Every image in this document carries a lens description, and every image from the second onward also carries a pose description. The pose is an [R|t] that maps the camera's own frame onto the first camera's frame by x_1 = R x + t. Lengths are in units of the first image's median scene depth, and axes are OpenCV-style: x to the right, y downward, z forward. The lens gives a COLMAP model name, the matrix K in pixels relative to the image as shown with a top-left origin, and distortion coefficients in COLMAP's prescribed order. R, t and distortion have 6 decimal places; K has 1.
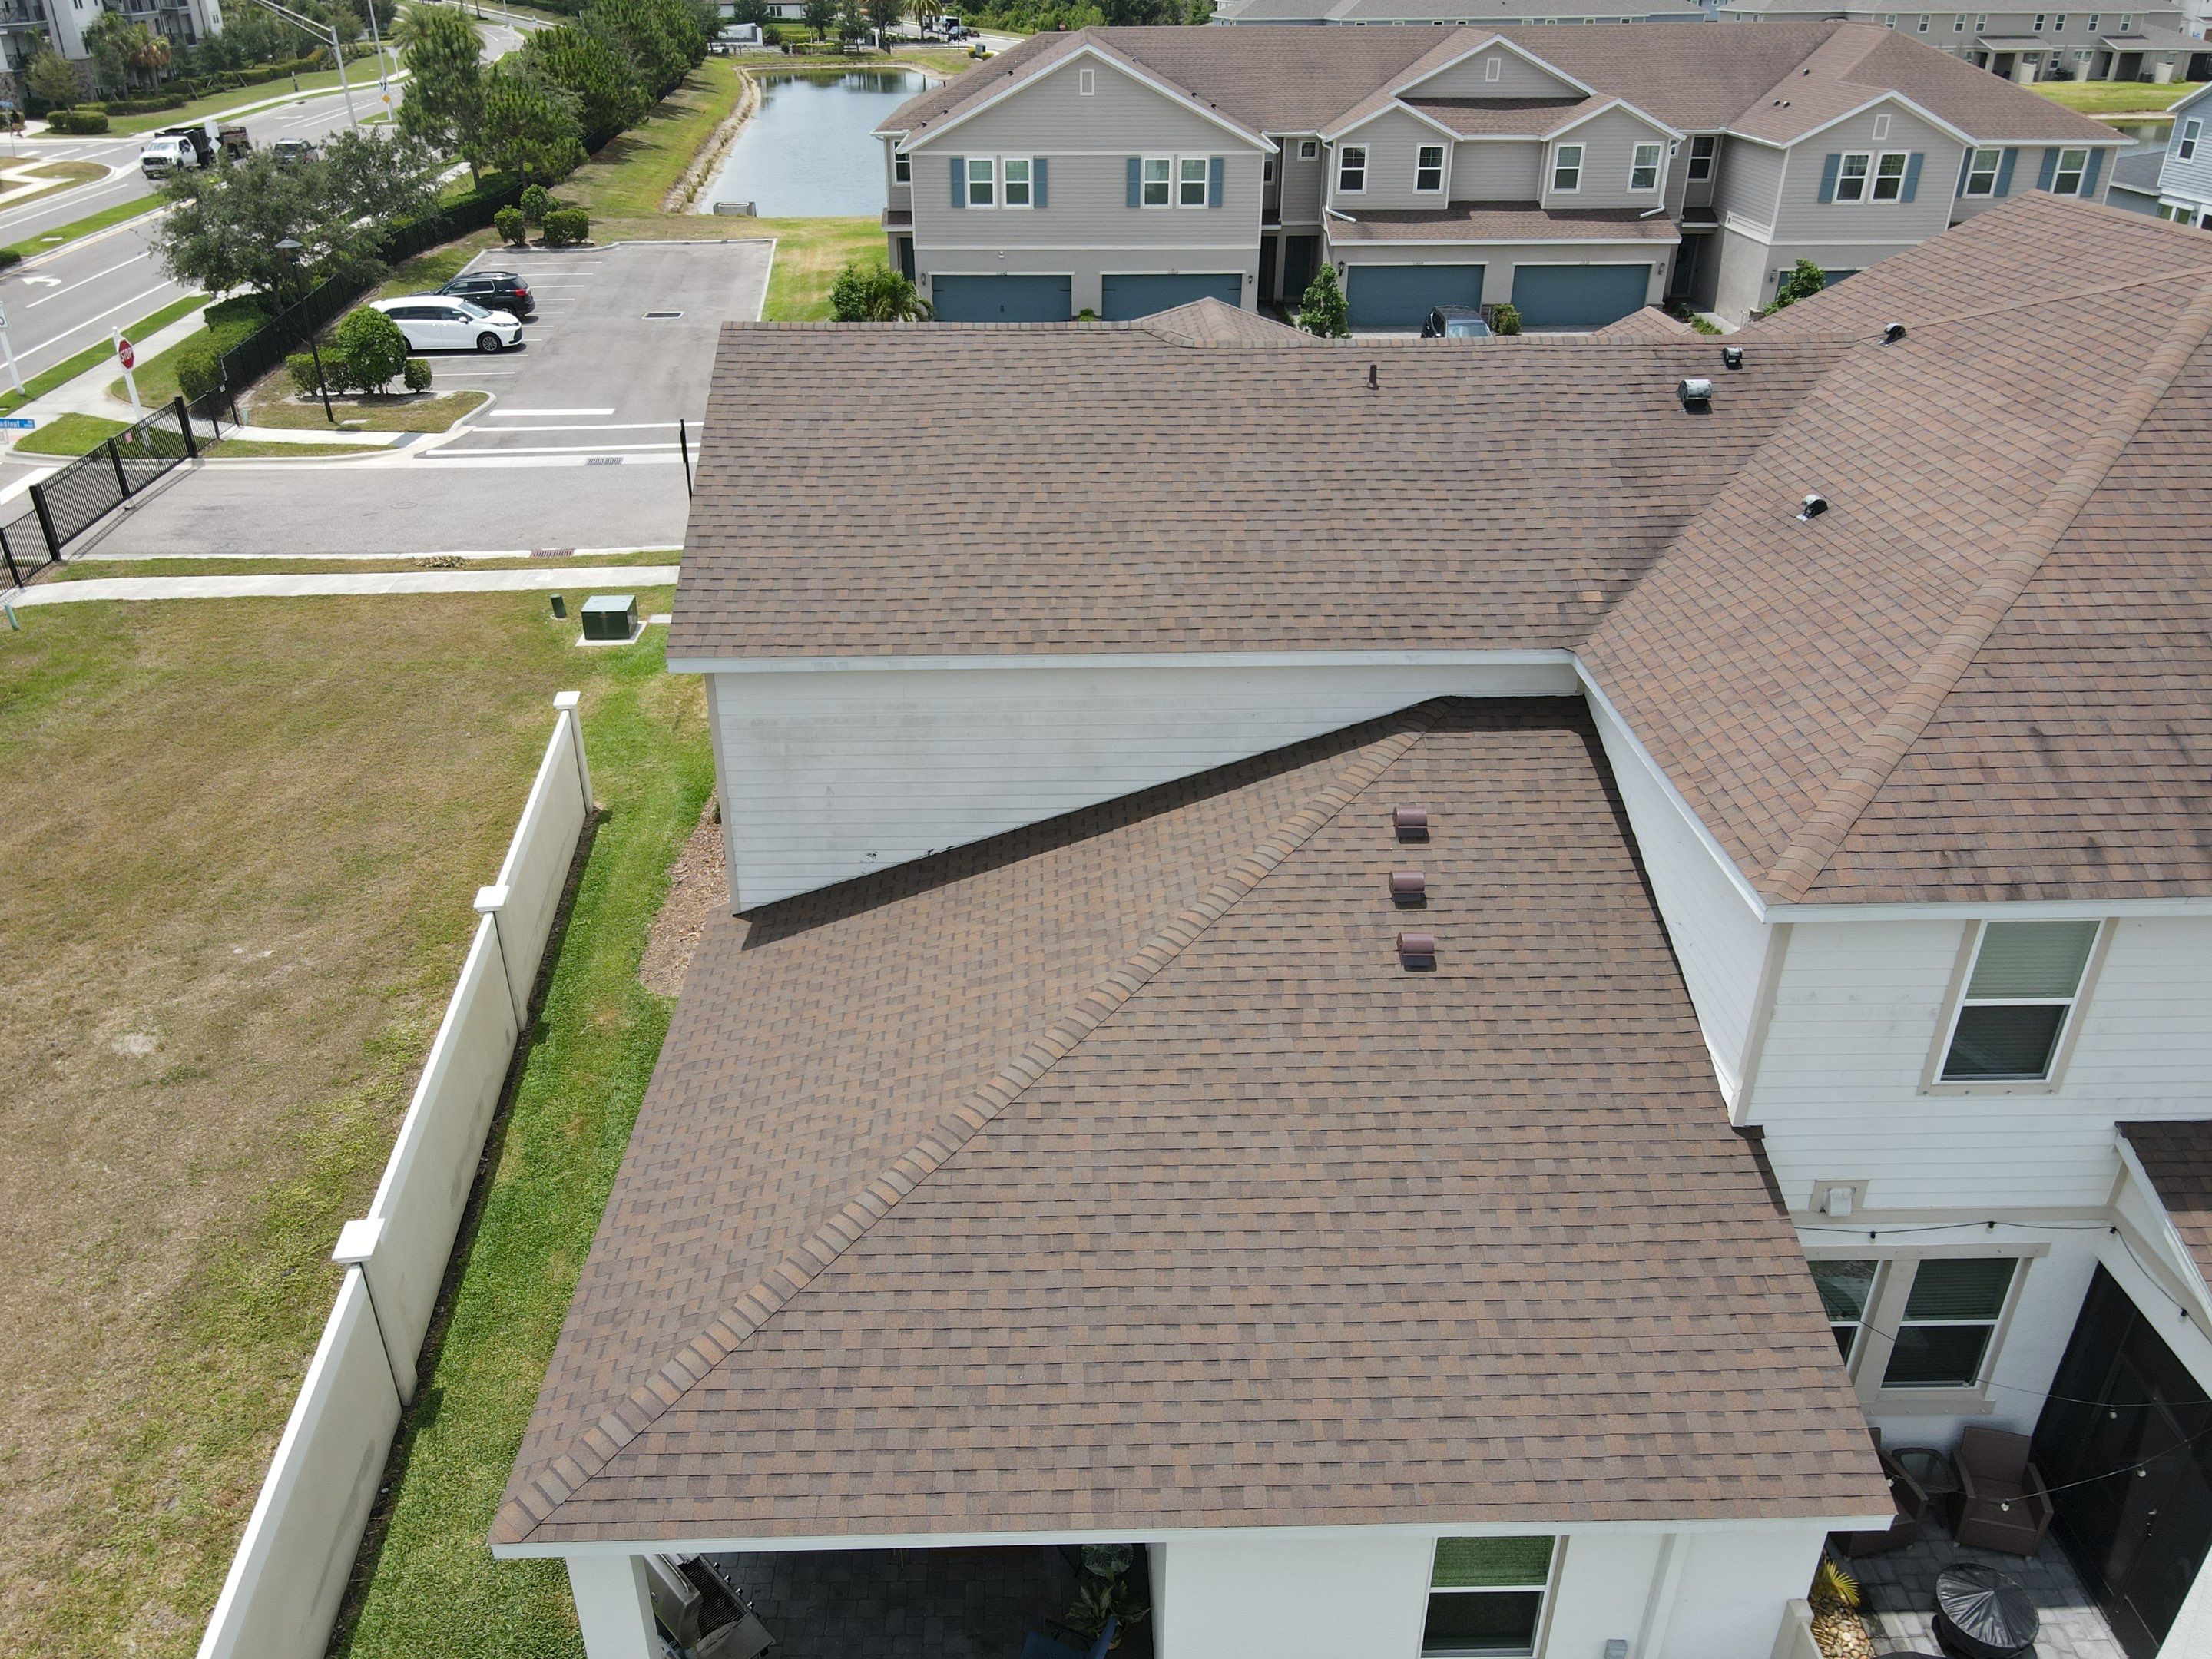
lens RADIAL K [[1614.3, 0, 1065.3], [0, 1614.3, 831.0], [0, 0, 1]] dist [0.007161, 0.017990]
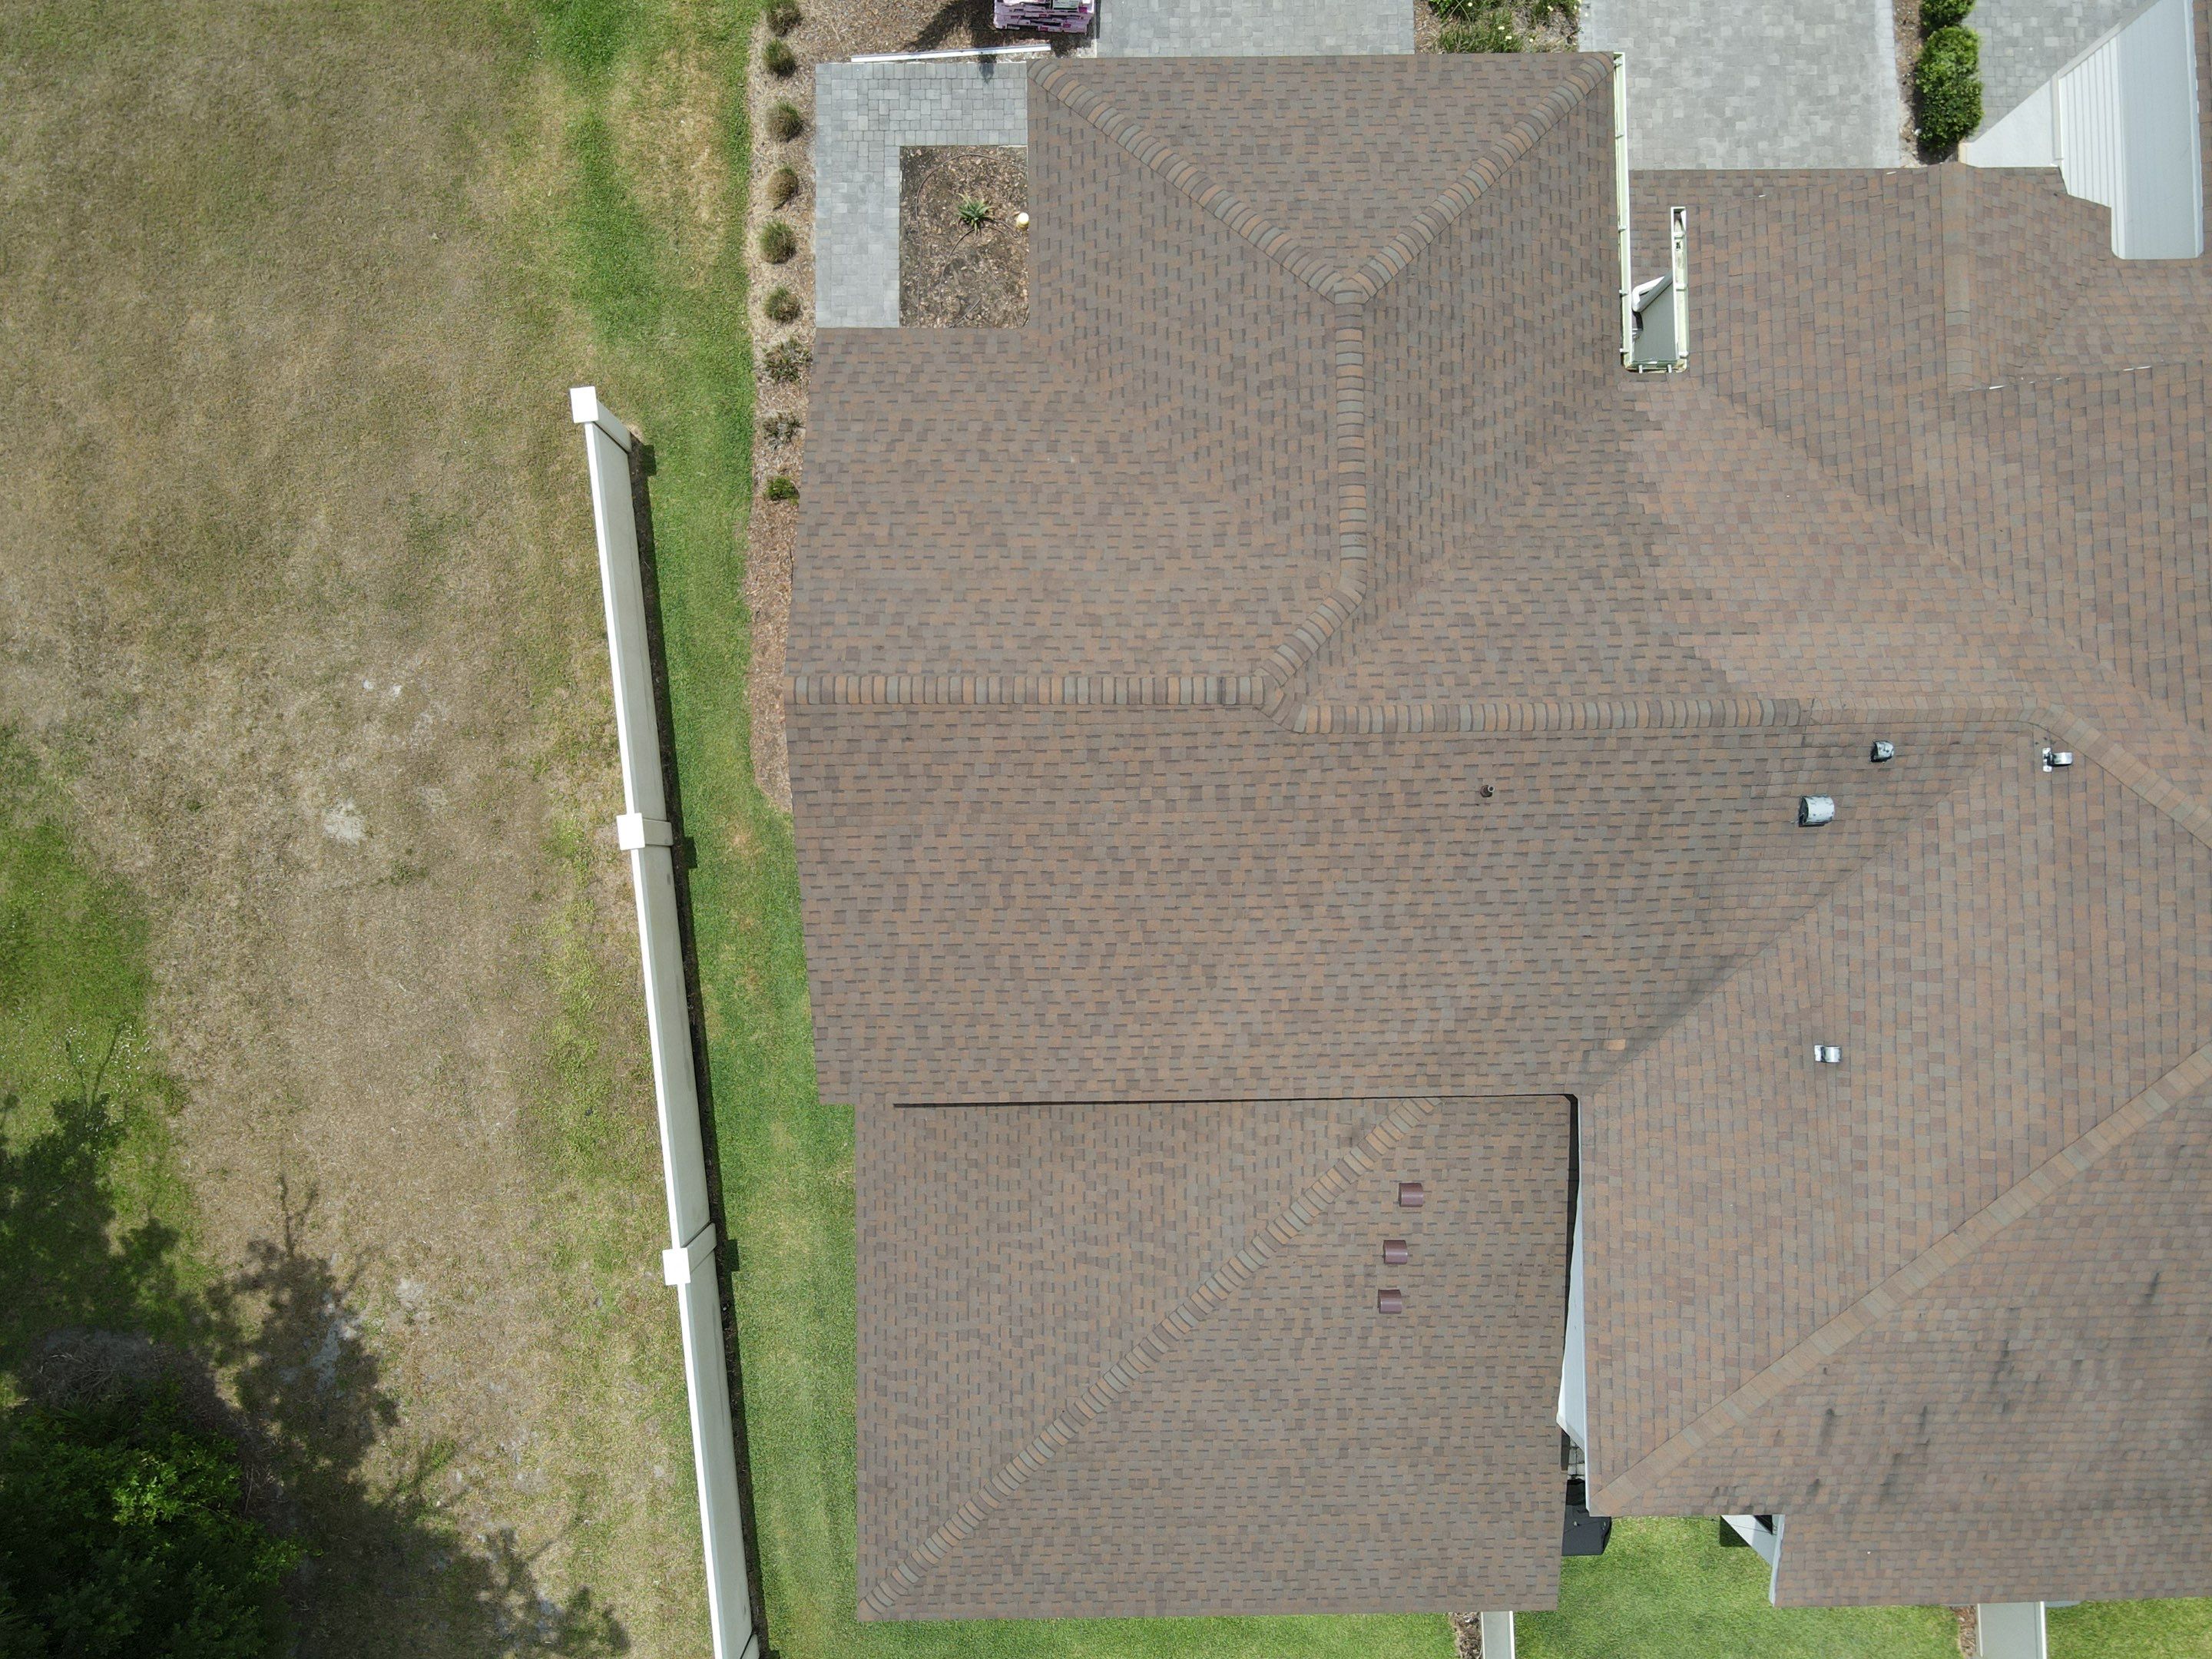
lens RADIAL K [[1614.3, 0, 1073.4], [0, 1614.3, 783.8], [0, 0, 1]] dist [0.007161, 0.017990]
pose [[0.999986, 0.001308, 0.005200, -0.065340], [-0.005150, 0.504370, 0.863472, -1.236396], [-0.001493, -0.863487, 0.504369, 0.588793]]
